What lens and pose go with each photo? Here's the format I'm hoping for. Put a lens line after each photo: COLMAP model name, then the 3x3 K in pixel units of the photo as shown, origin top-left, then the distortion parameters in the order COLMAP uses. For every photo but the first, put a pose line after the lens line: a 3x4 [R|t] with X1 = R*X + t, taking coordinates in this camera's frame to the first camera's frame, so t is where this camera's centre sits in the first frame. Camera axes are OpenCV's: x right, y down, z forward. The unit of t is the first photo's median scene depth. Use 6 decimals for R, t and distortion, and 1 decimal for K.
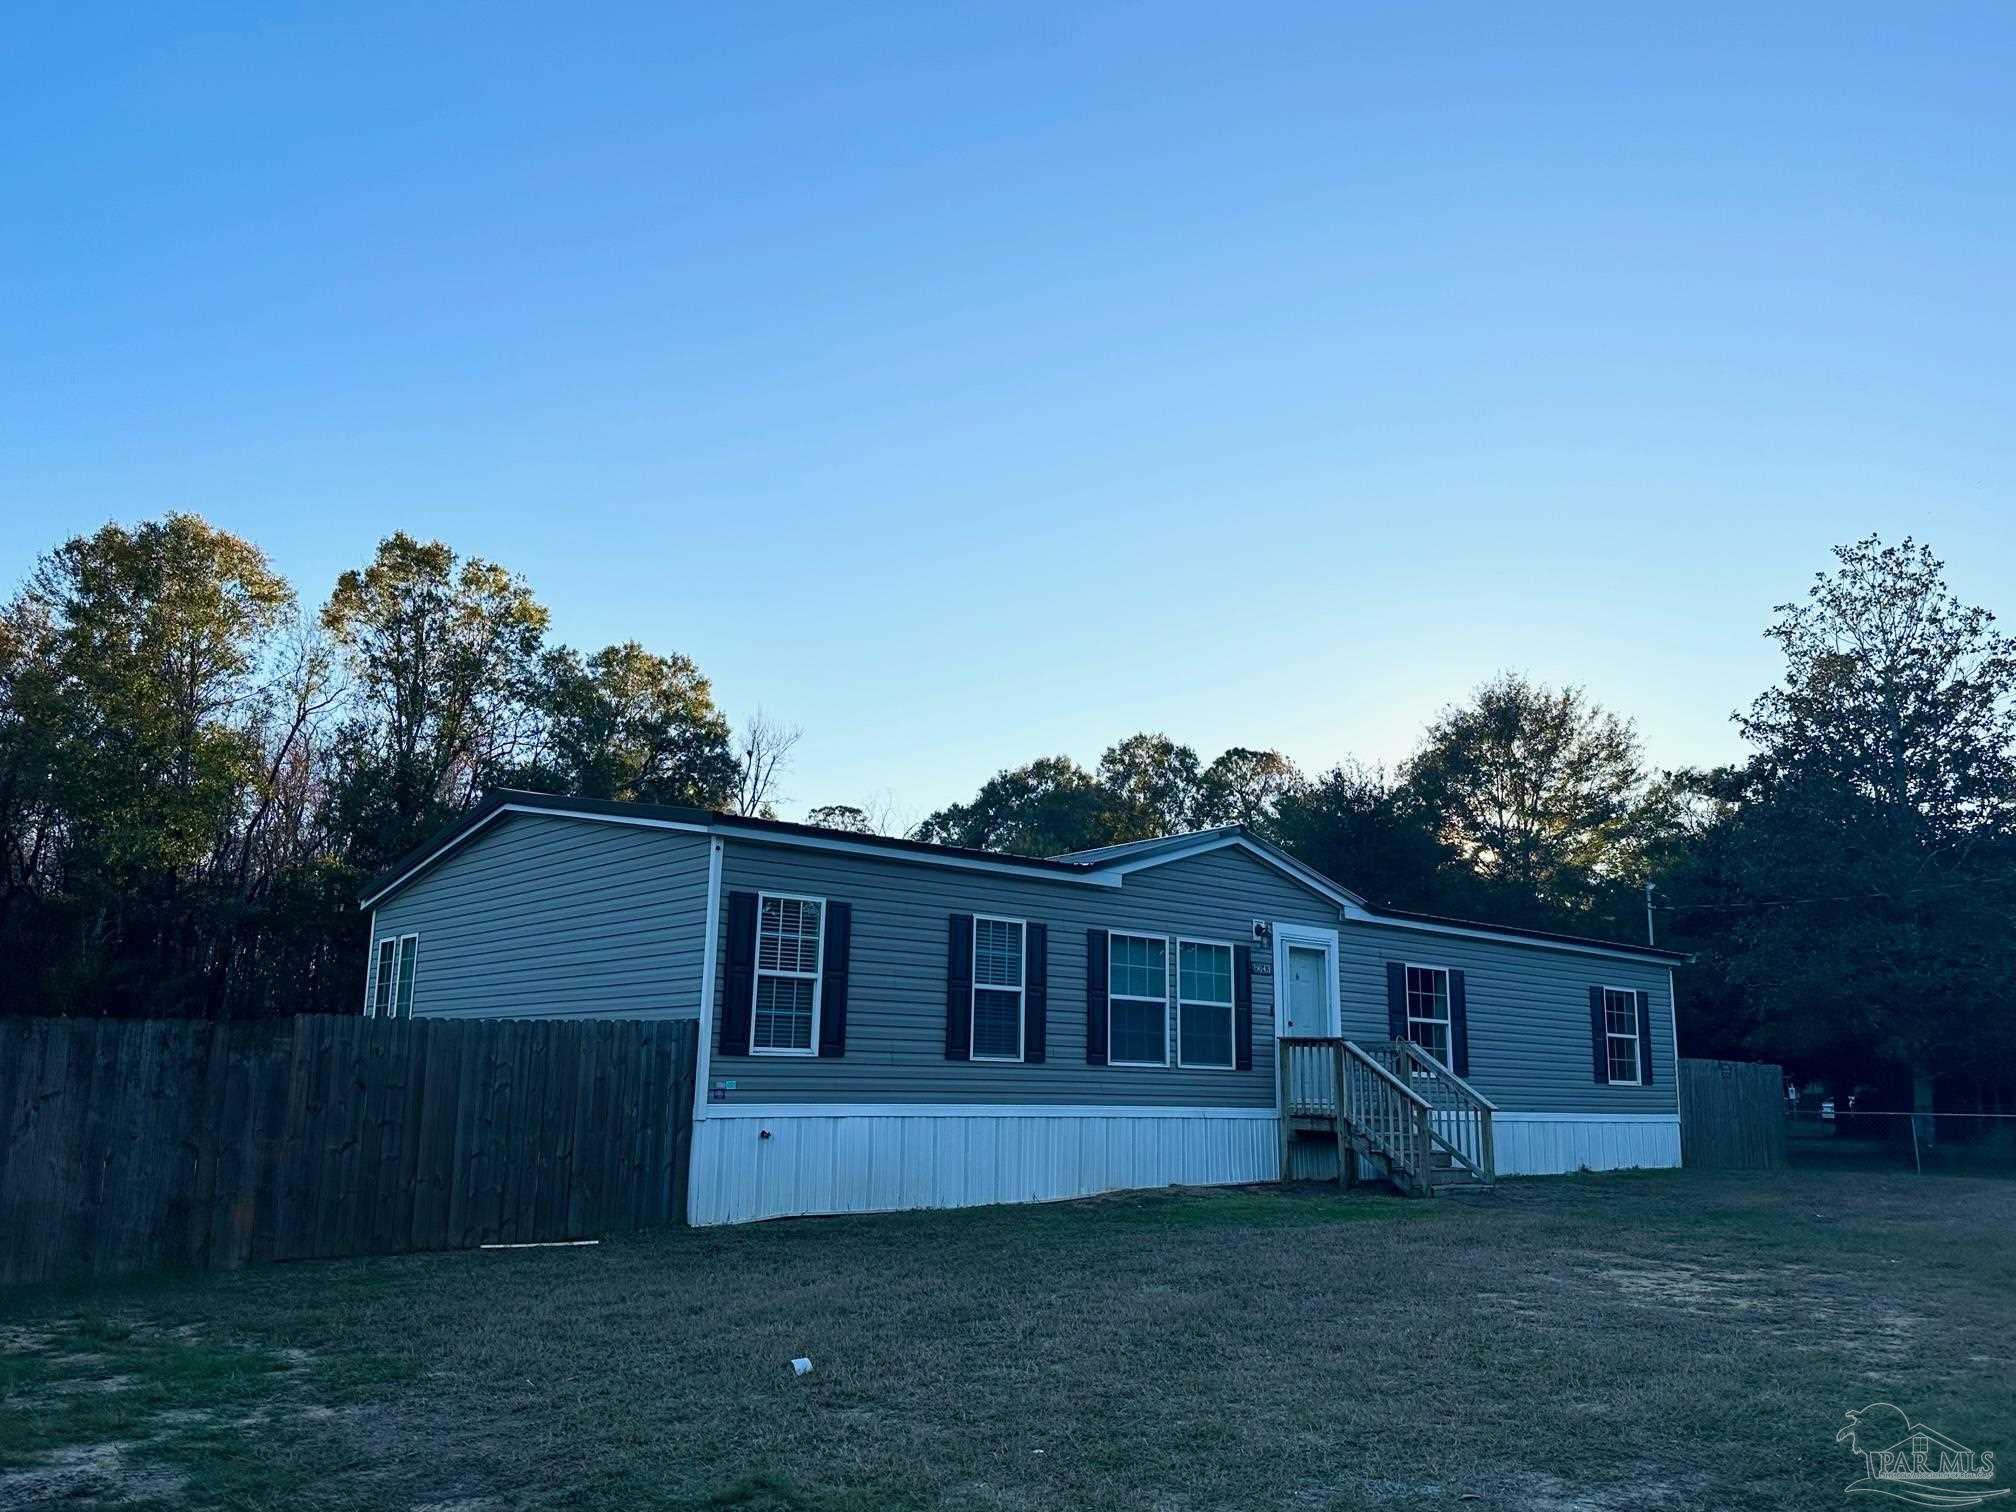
lens RADIAL K [[1530.4, 0, 1008.0], [0, 1530.4, 756.0], [0, 0, 1]] dist [-0.006256, -0.002206]
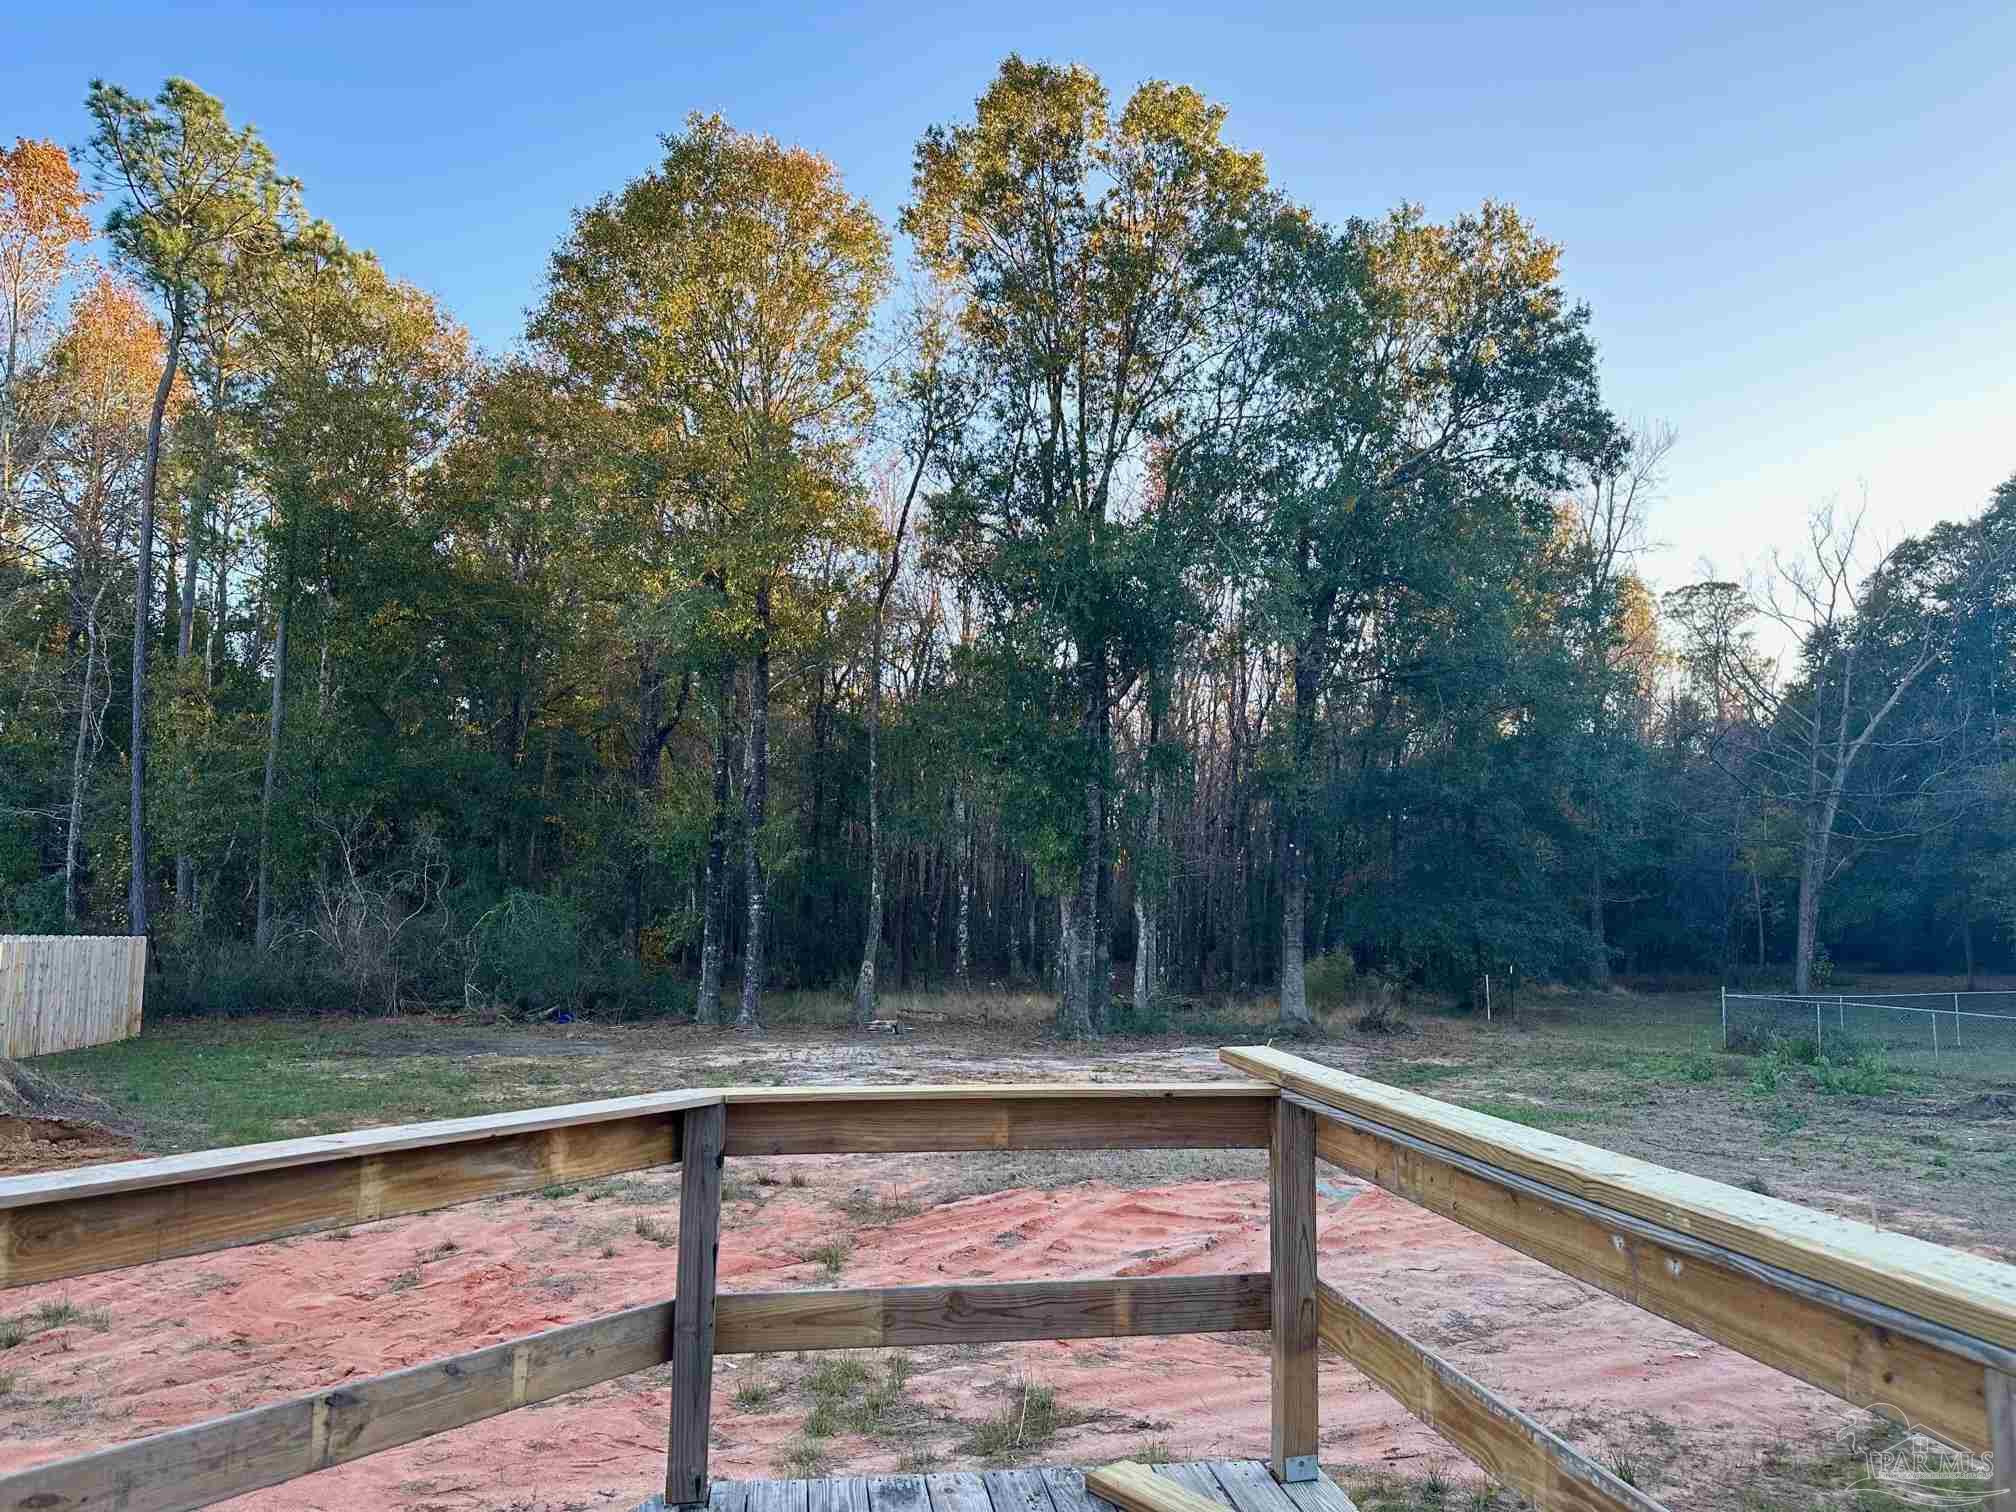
lens RADIAL K [[1395.8, 0, 1008.0], [0, 1395.8, 756.0], [0, 0, 1]] dist [0.007624, 0.002239]
pose [[0.857307, -0.056350, -0.511712, -0.114252], [0.103944, 0.992466, 0.064855, 0.075395], [0.504202, -0.108790, 0.856706, 0.442635]]
